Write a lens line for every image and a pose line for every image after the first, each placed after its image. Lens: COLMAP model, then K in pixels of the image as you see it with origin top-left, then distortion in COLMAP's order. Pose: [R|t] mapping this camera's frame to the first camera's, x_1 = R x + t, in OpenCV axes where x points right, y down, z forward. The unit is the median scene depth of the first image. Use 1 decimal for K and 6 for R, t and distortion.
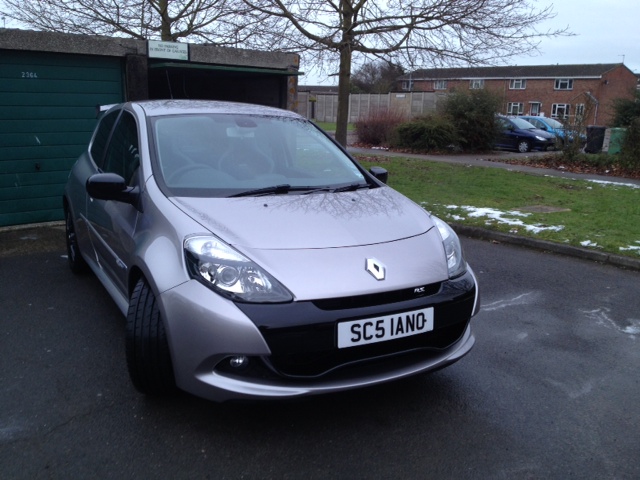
lens RADIAL K [[595.7, 0, 320.0], [0, 595.7, 240.0], [0, 0, 1]] dist [0.203463, -0.474447]
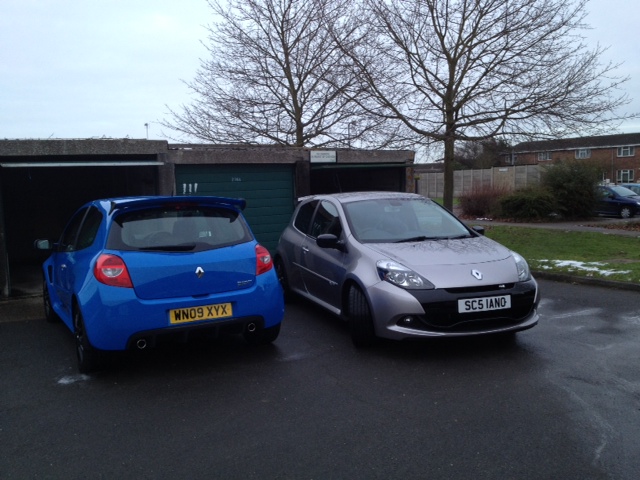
lens RADIAL K [[595.7, 0, 320.0], [0, 595.7, 240.0], [0, 0, 1]] dist [0.203463, -0.474447]
pose [[0.984688, -0.036764, -0.170407, -0.025765], [0.014724, 0.991556, -0.128838, 0.067348], [0.173704, 0.124356, 0.976915, -0.371674]]
